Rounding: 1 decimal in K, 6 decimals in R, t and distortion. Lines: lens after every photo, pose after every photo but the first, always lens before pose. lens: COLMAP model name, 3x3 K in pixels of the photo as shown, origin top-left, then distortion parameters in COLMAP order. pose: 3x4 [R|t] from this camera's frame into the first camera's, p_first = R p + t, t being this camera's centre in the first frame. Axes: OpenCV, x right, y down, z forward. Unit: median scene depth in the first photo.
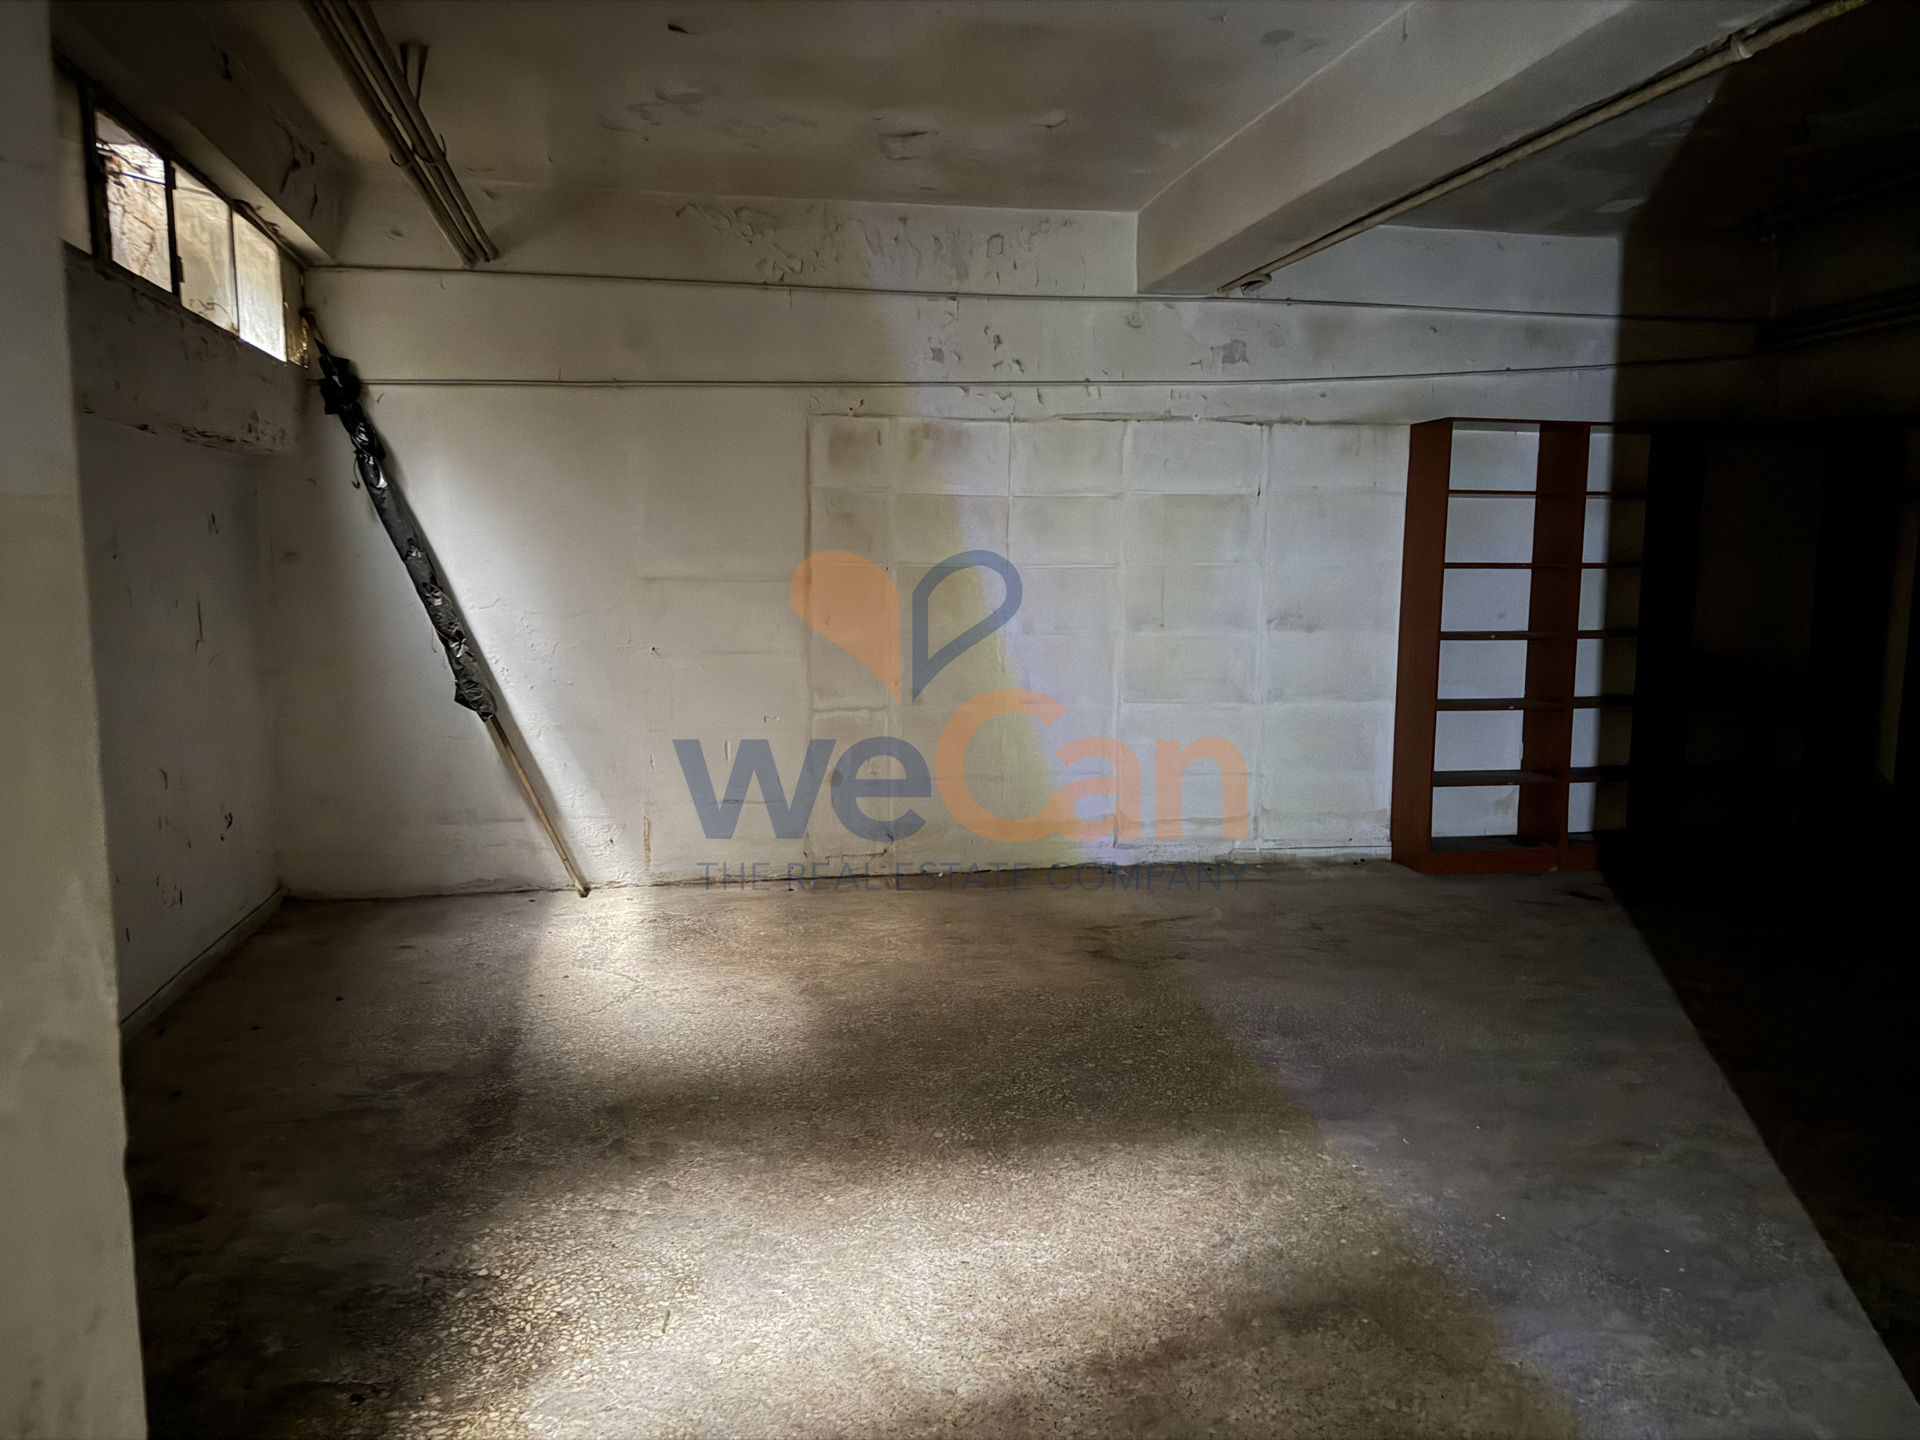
lens RADIAL K [[1330.2, 0, 966.1], [0, 1330.2, 733.5], [0, 0, 1]] dist [0.062148, -0.085675]
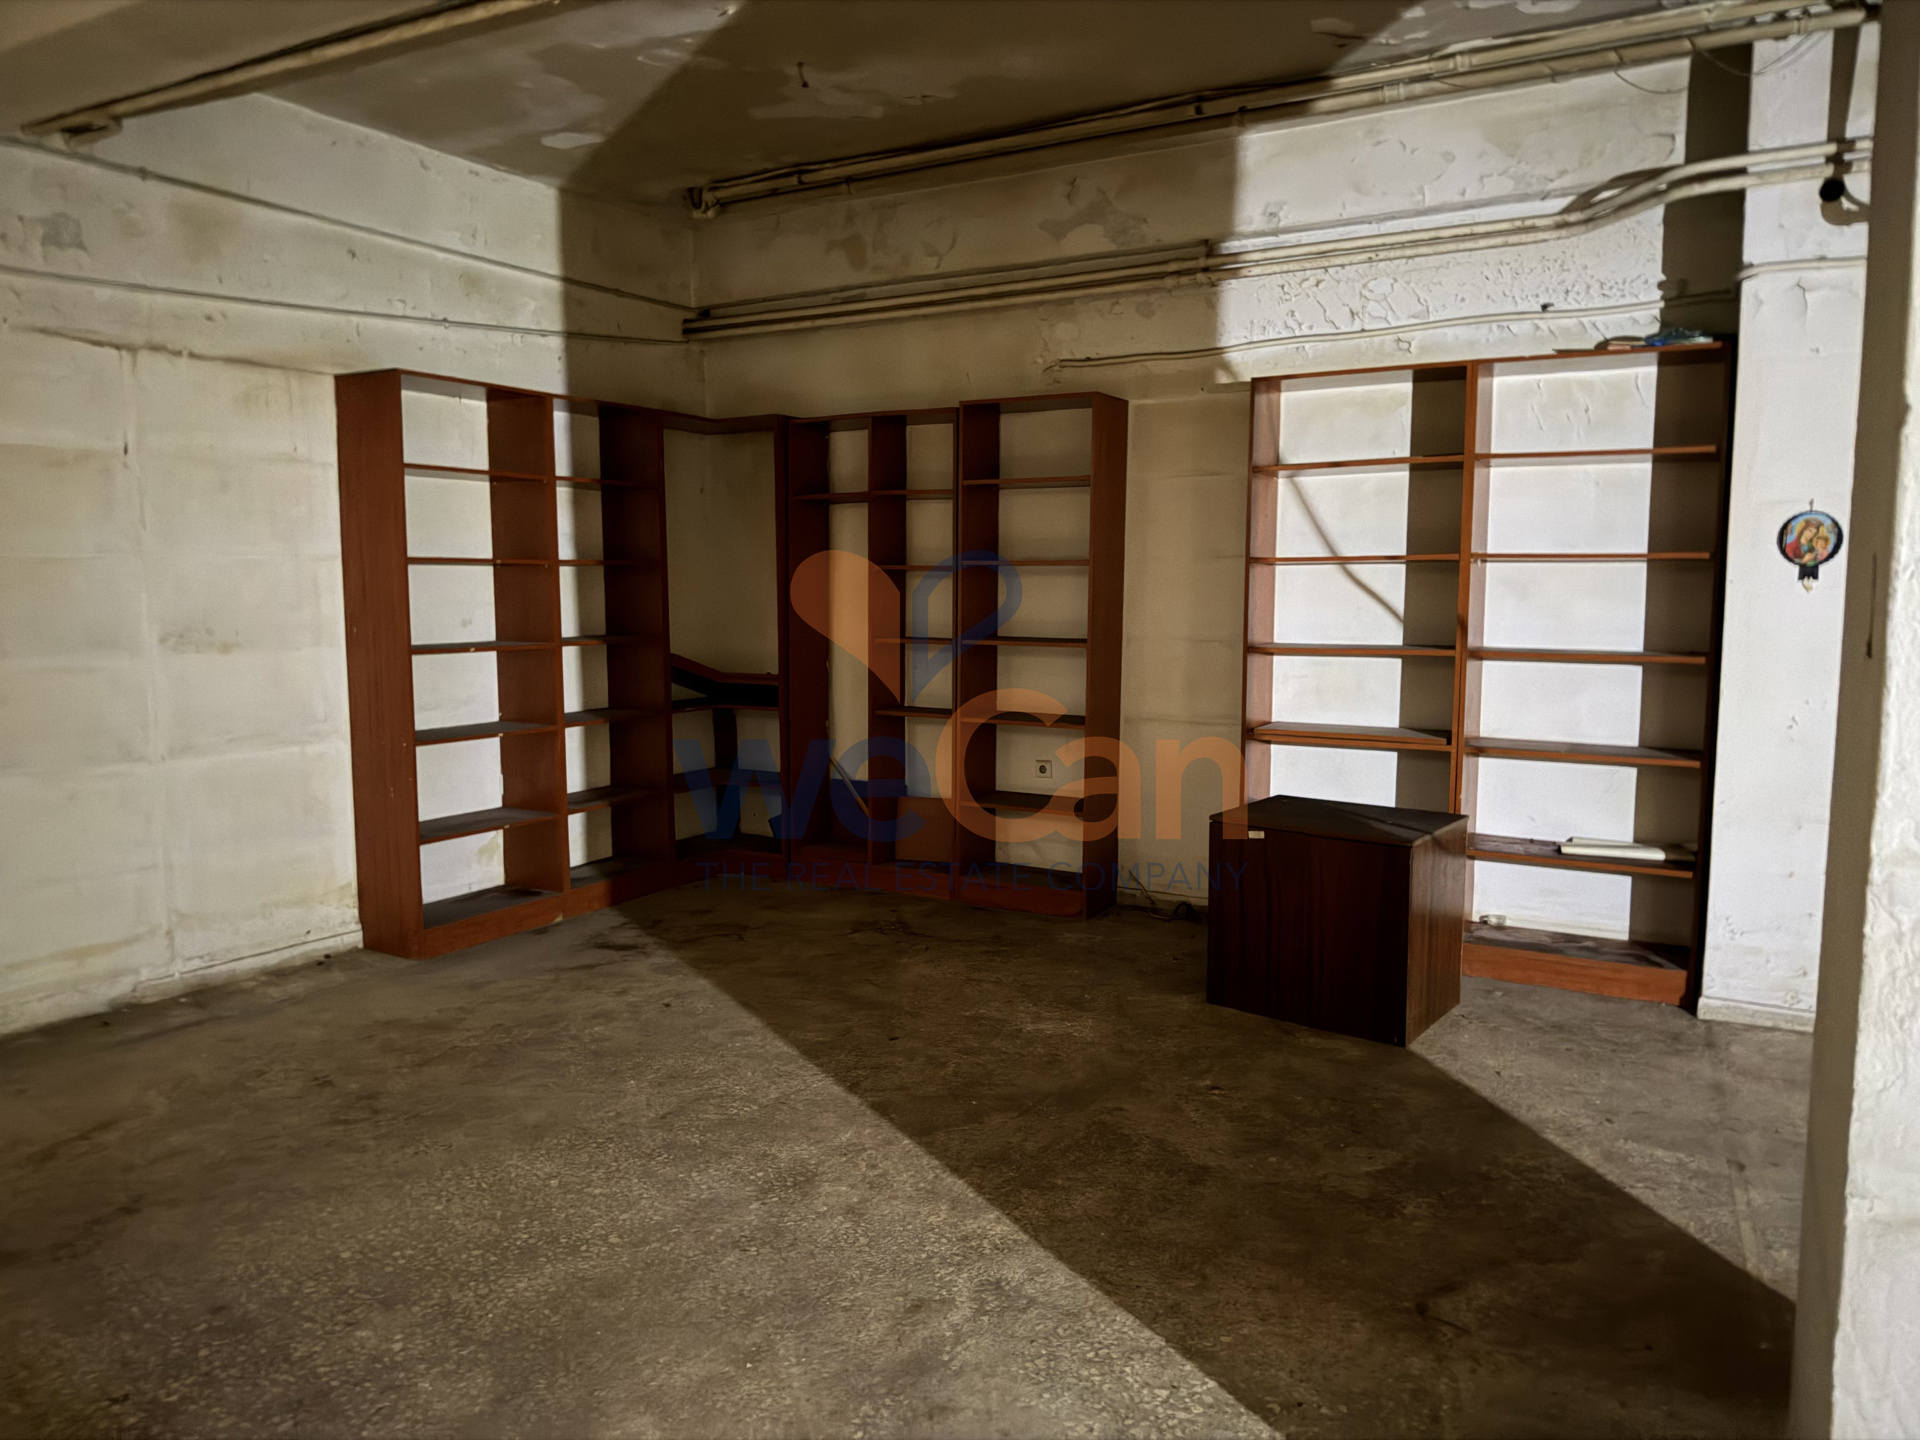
lens RADIAL K [[1355.4, 0, 964.1], [0, 1355.4, 722.5], [0, 0, 1]] dist [0.003981, -0.010521]
pose [[0.663473, -0.083822, 0.743490, -0.017803], [0.094420, 0.995140, 0.027936, -0.022745], [-0.742219, 0.051665, 0.668163, 0.235479]]
